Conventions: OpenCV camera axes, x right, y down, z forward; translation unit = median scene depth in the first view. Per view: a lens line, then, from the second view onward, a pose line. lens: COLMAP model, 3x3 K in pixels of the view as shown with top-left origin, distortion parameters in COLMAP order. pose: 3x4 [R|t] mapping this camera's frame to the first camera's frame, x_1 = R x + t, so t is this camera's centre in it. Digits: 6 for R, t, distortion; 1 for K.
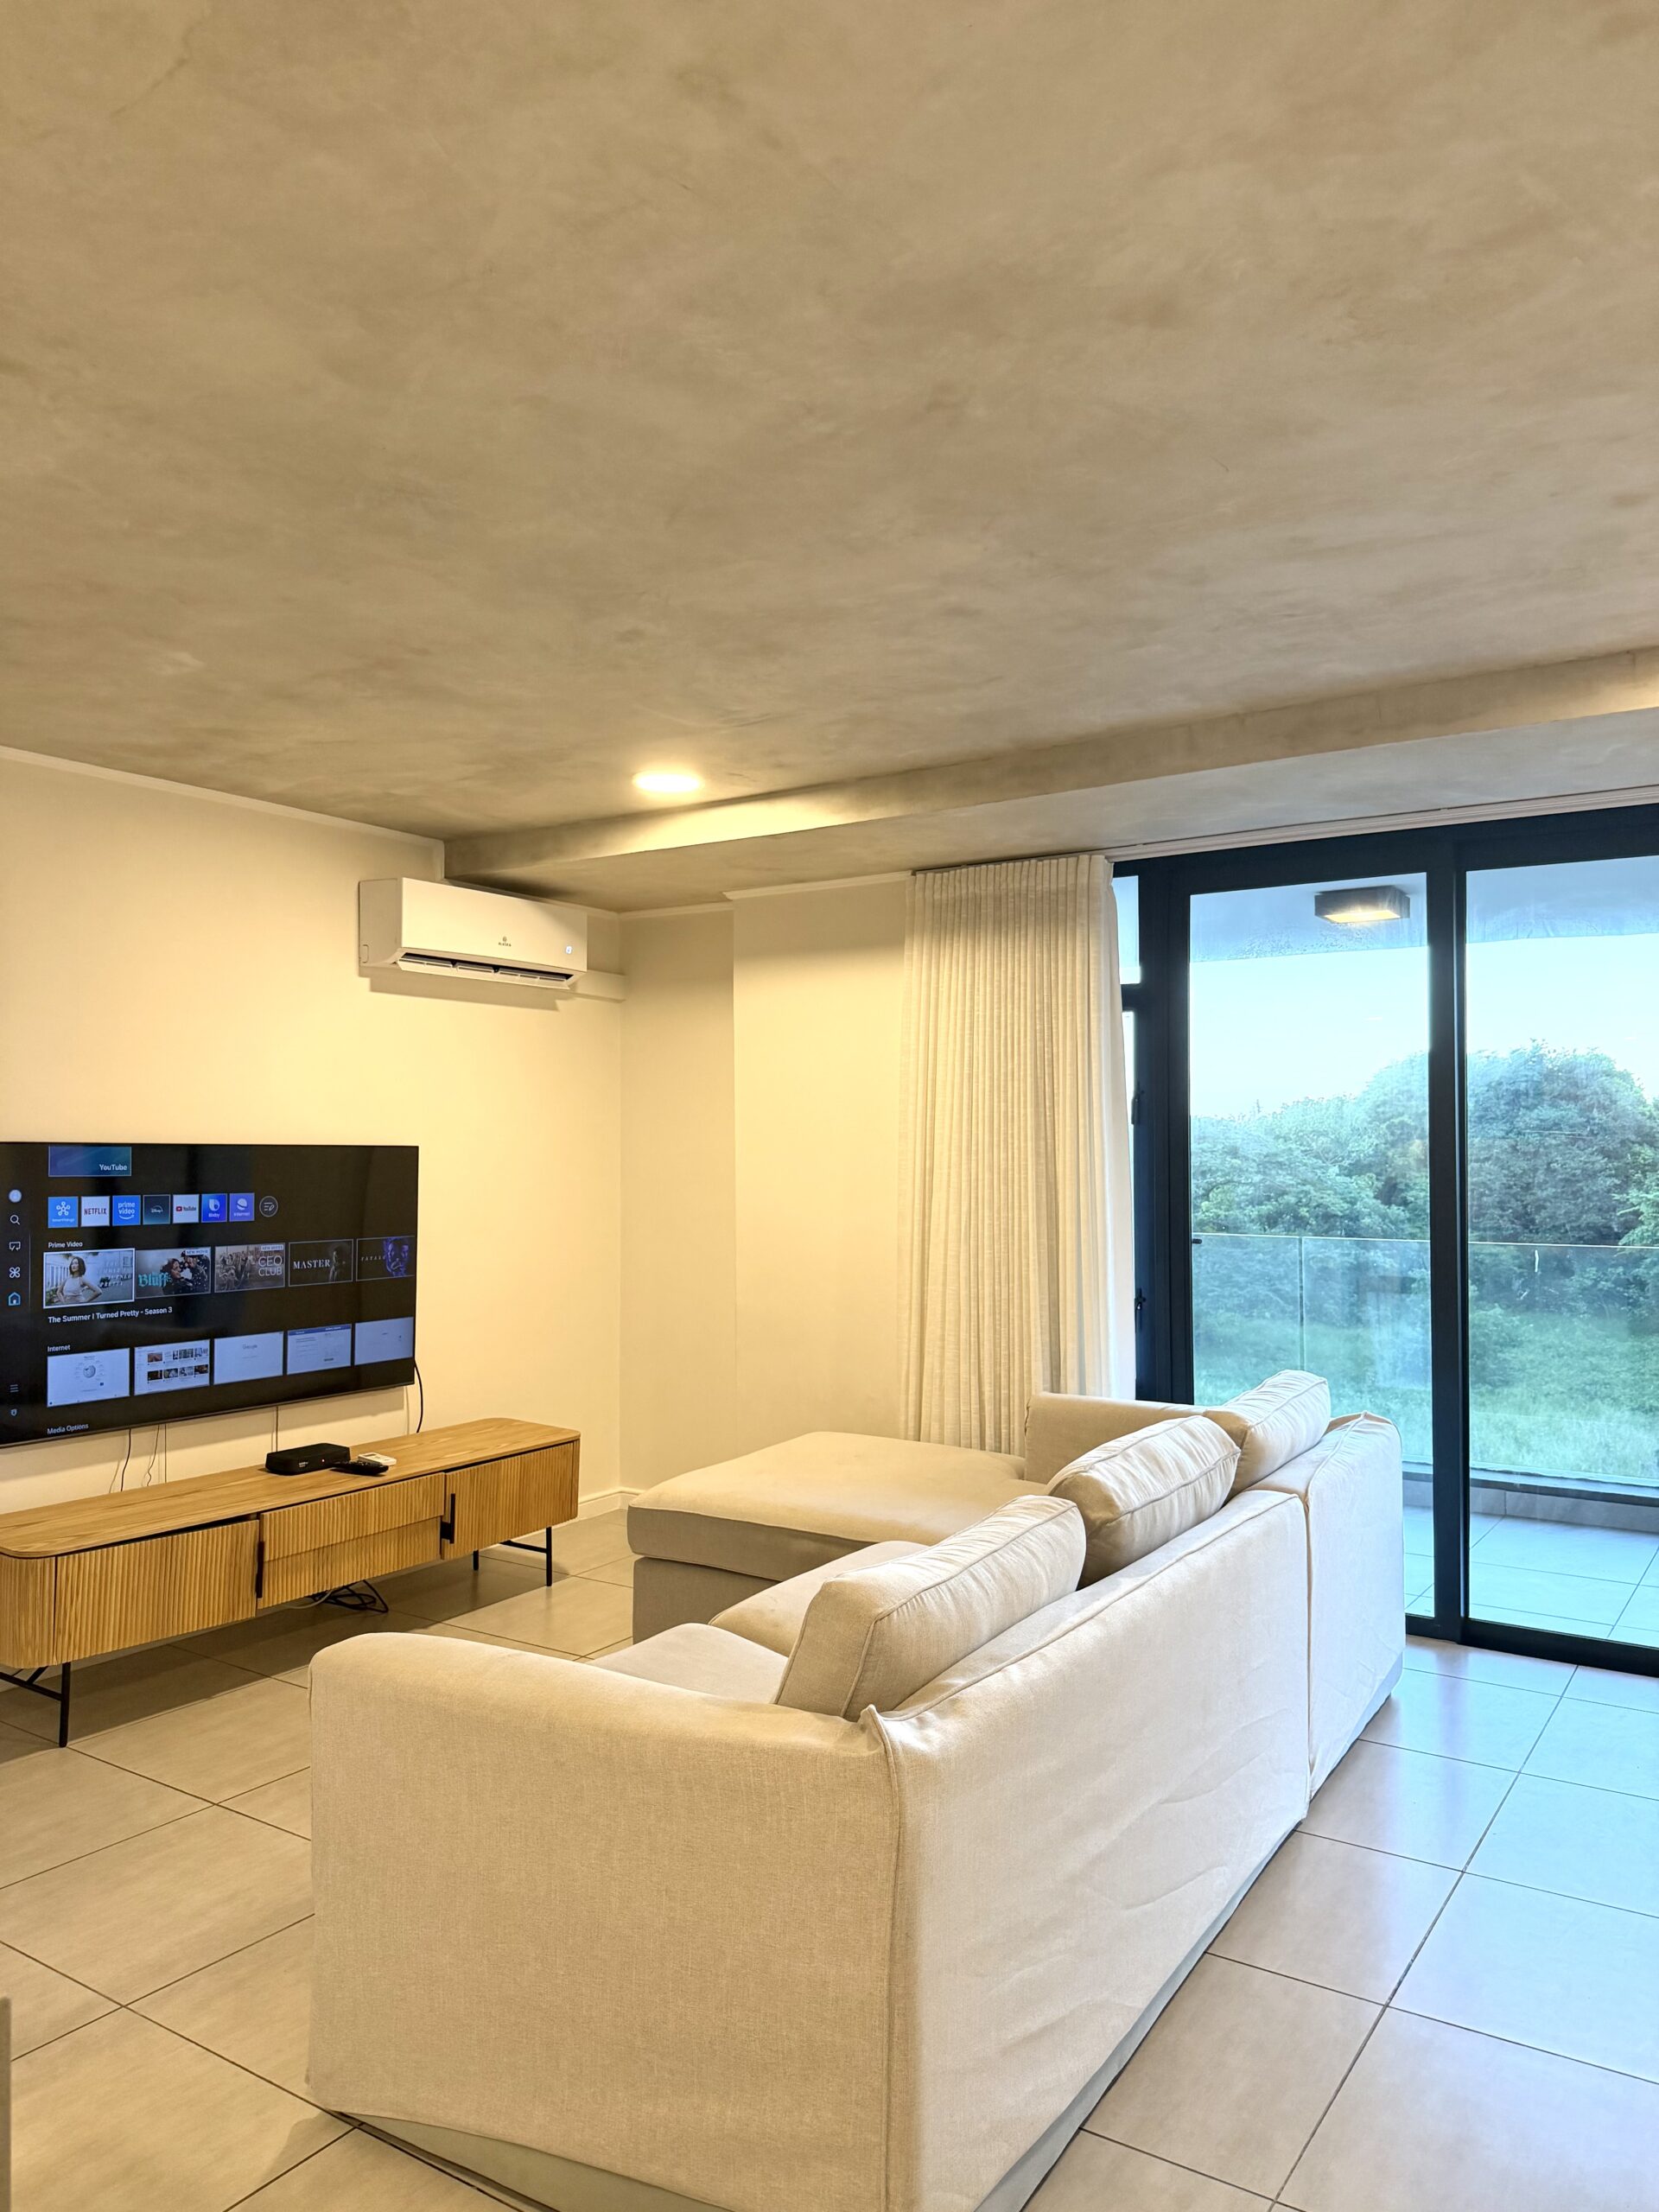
lens RADIAL K [[1566.0, 0, 816.9], [0, 1566.0, 1104.4], [0, 0, 1]] dist [0.162166, -0.324023]
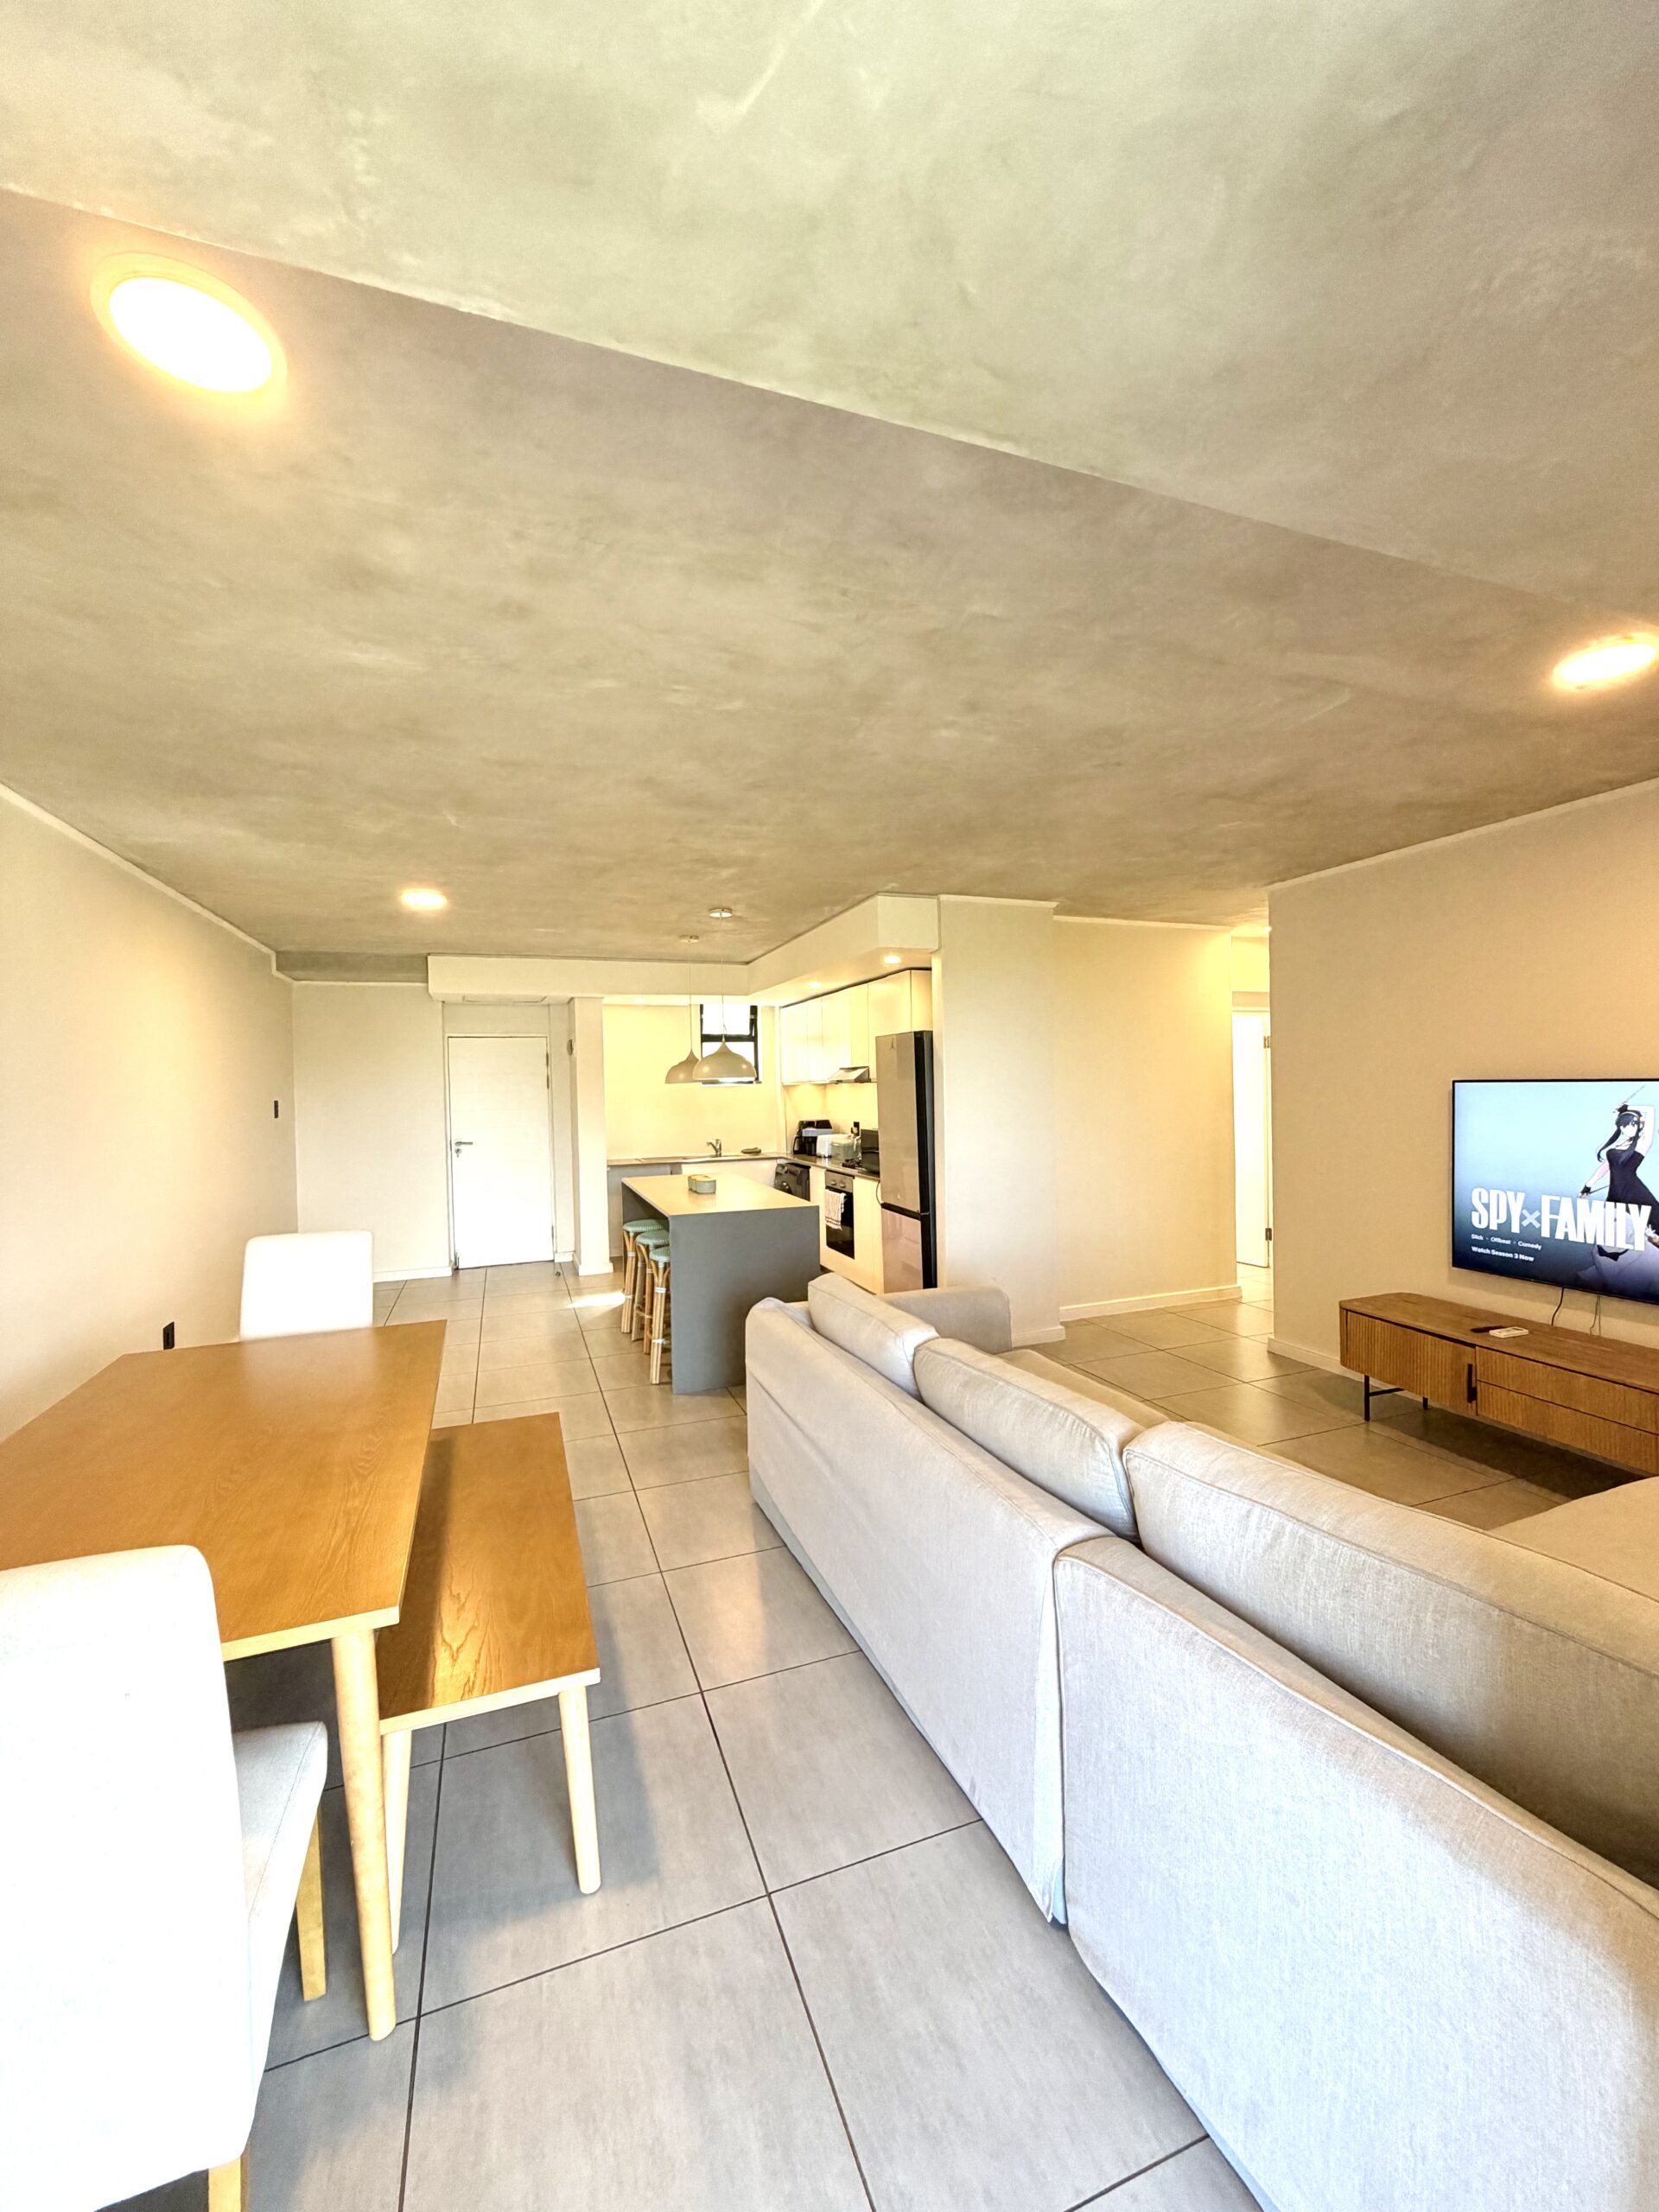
lens RADIAL K [[875.6, 0, 827.2], [0, 875.6, 1100.5], [0, 0, 1]] dist [-0.008576, 0.000102]
pose [[-0.588651, 0.023036, -0.808059, 0.526822], [0.043858, 0.999032, -0.003469, 0.016447], [0.807197, -0.037482, -0.589091, 0.900039]]
